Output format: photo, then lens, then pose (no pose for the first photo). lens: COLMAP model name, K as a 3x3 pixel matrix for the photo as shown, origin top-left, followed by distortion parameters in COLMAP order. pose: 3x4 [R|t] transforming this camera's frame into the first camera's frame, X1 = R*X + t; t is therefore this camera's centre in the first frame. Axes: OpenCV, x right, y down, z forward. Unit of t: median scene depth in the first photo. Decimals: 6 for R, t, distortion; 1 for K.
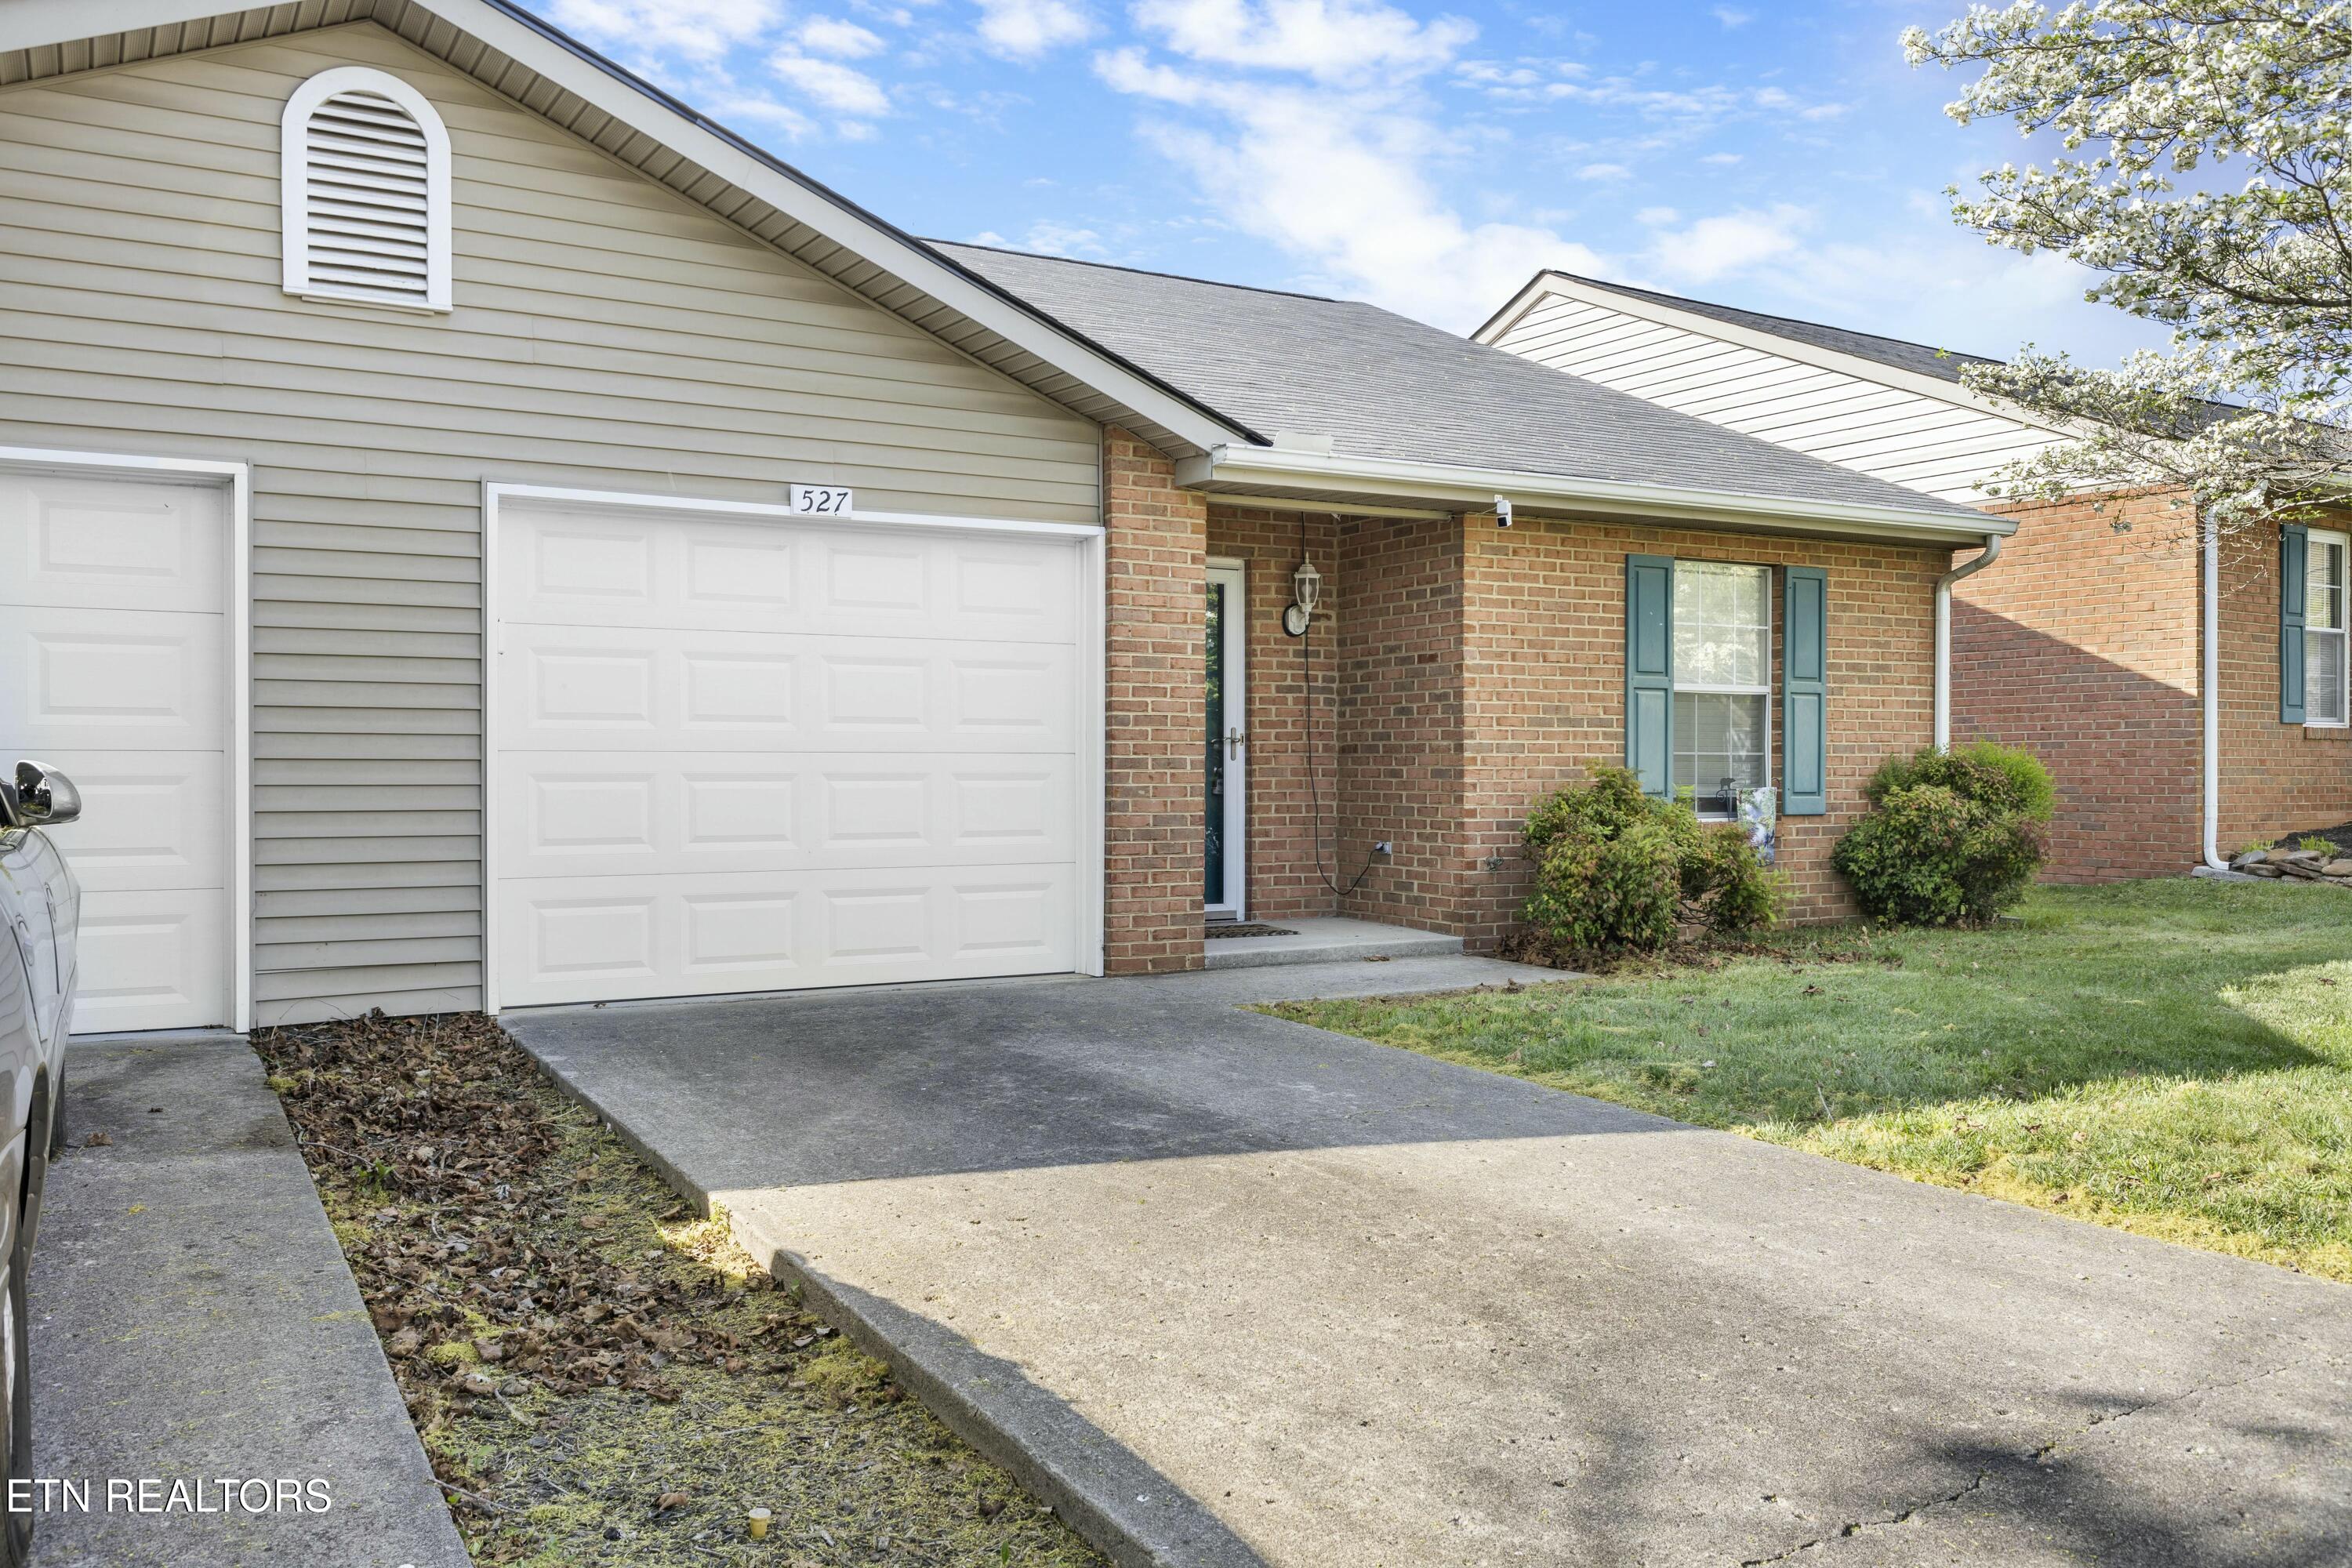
lens RADIAL K [[1972.7, 0, 1232.0], [0, 1972.7, 757.8], [0, 0, 1]] dist [0.026852, -0.007466]
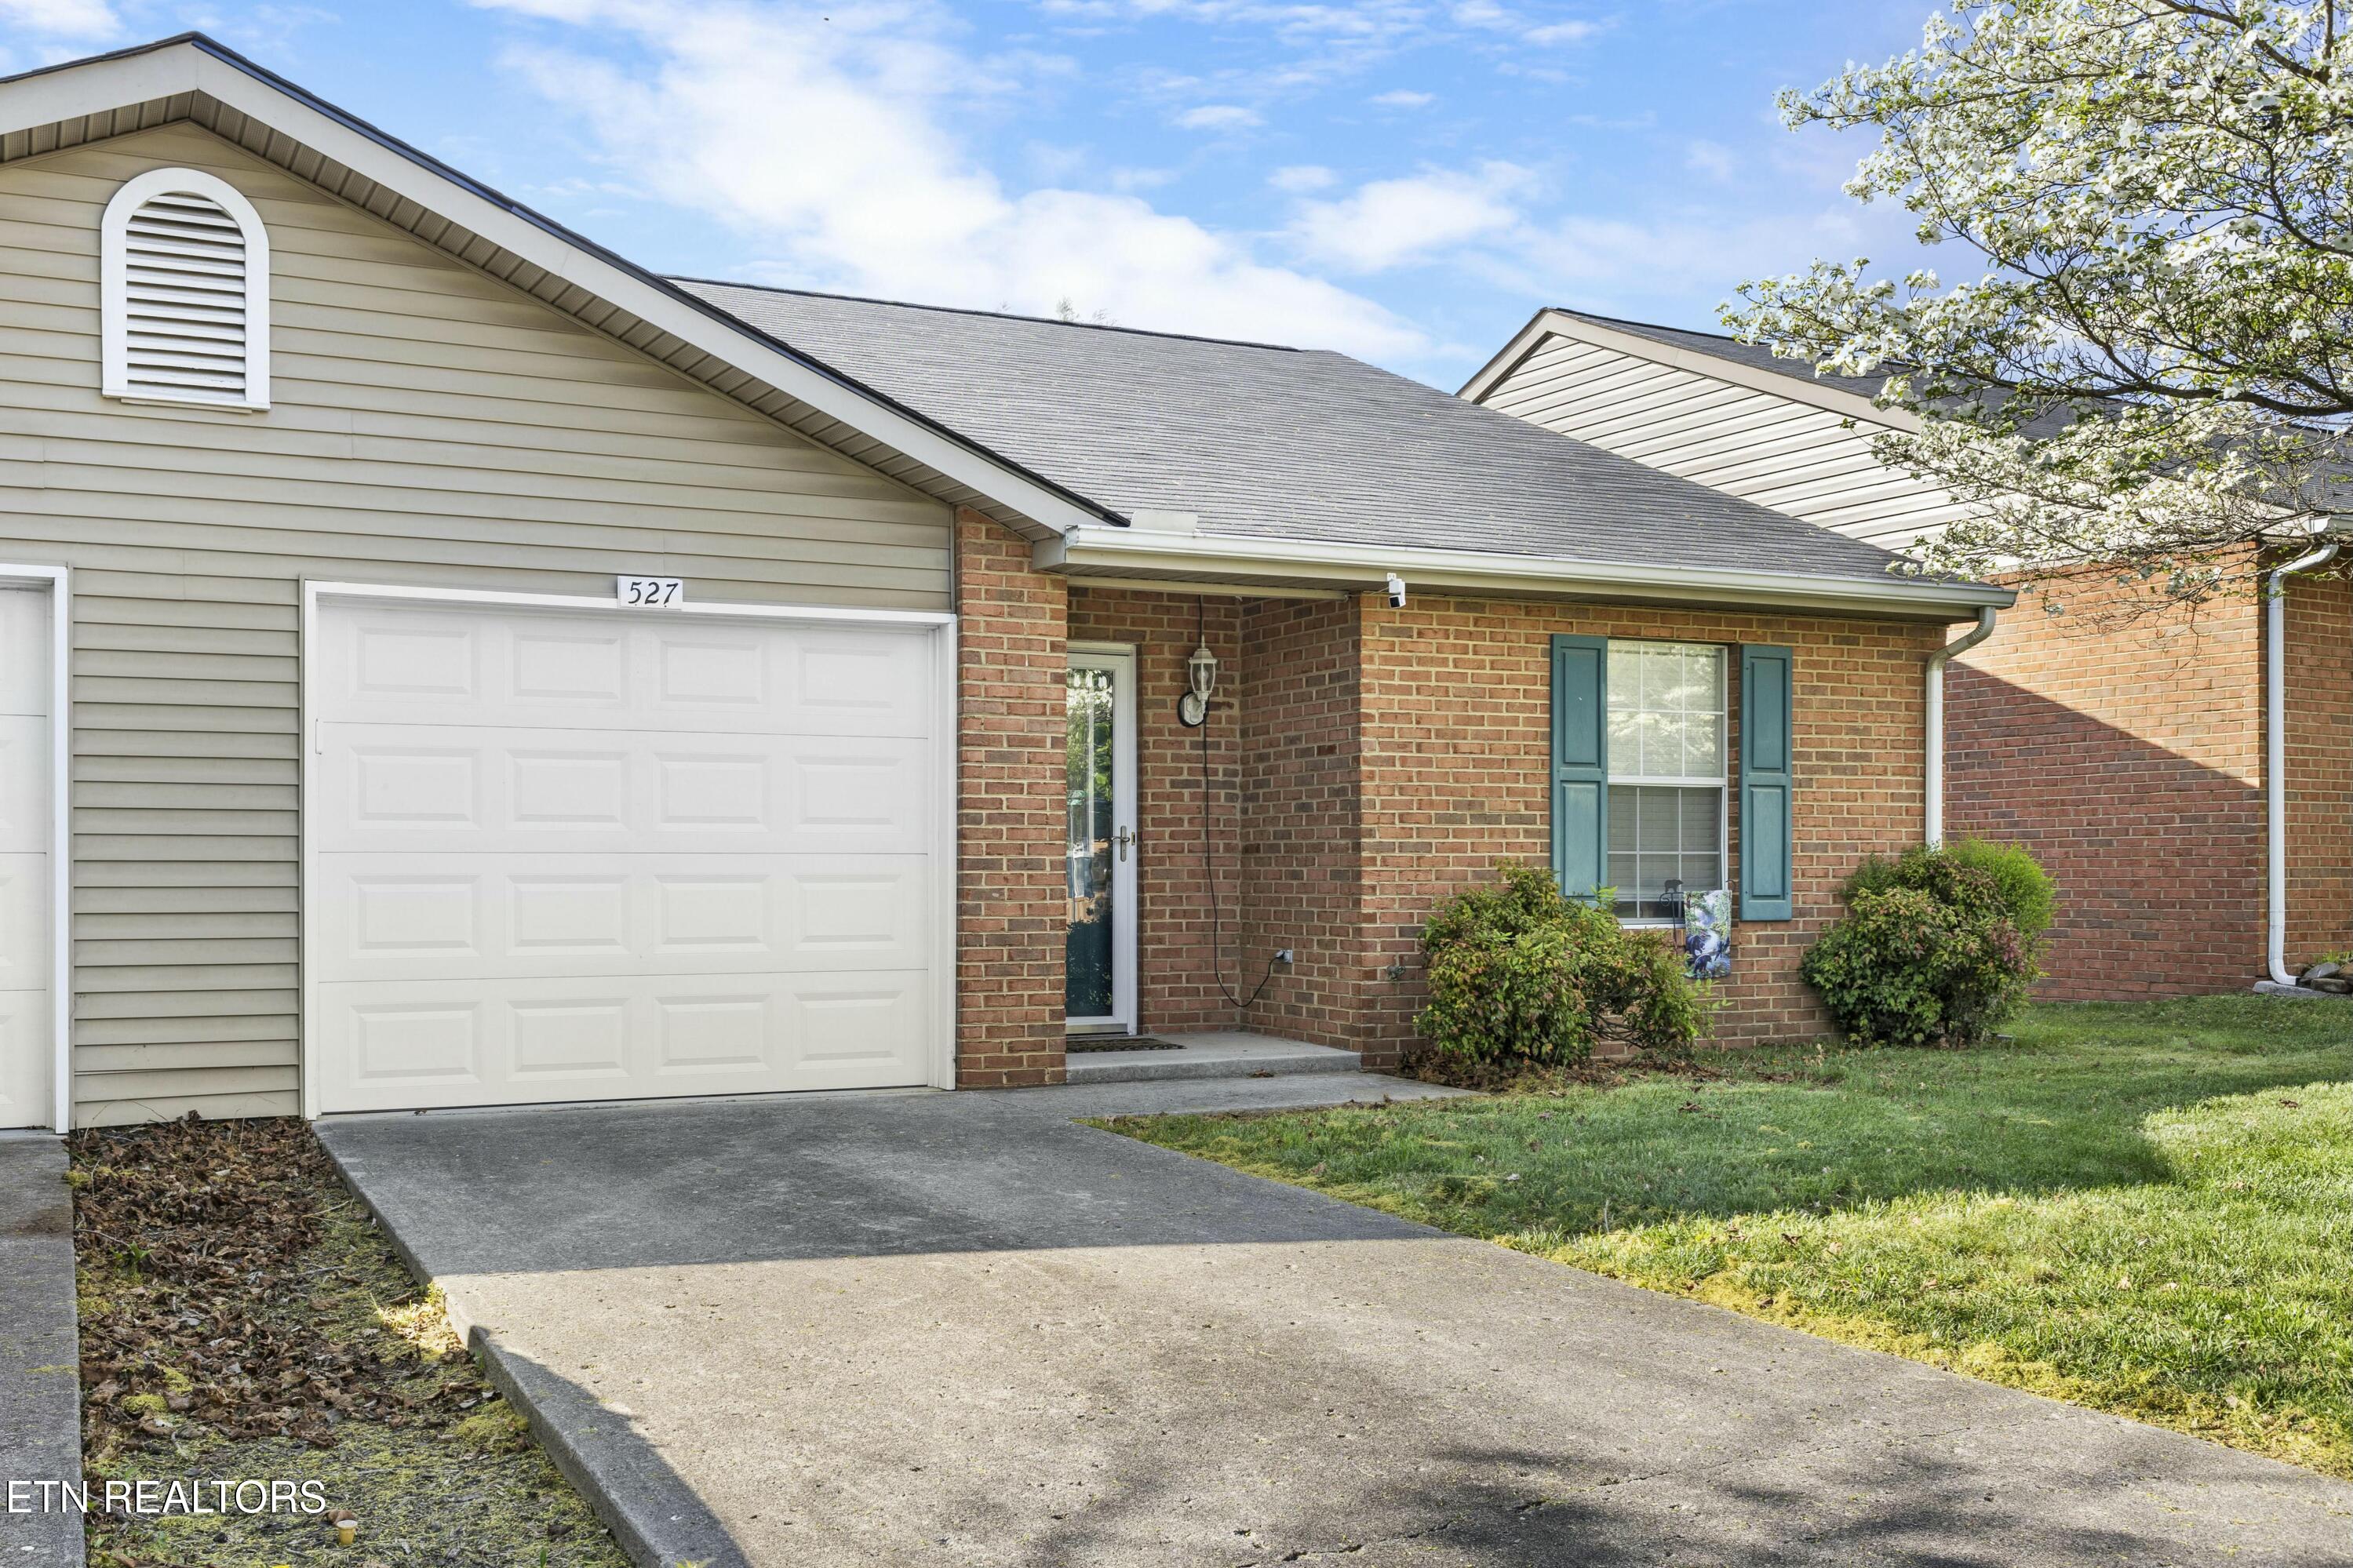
lens RADIAL K [[2302.2, 0, 1088.4], [0, 2302.2, 848.0], [0, 0, 1]] dist [0.017203, 0.000000]
pose [[0.995495, -0.002474, -0.094787, 0.103457], [0.001931, 0.999981, -0.005822, 0.001518], [0.094799, 0.005613, 0.995481, -0.091311]]
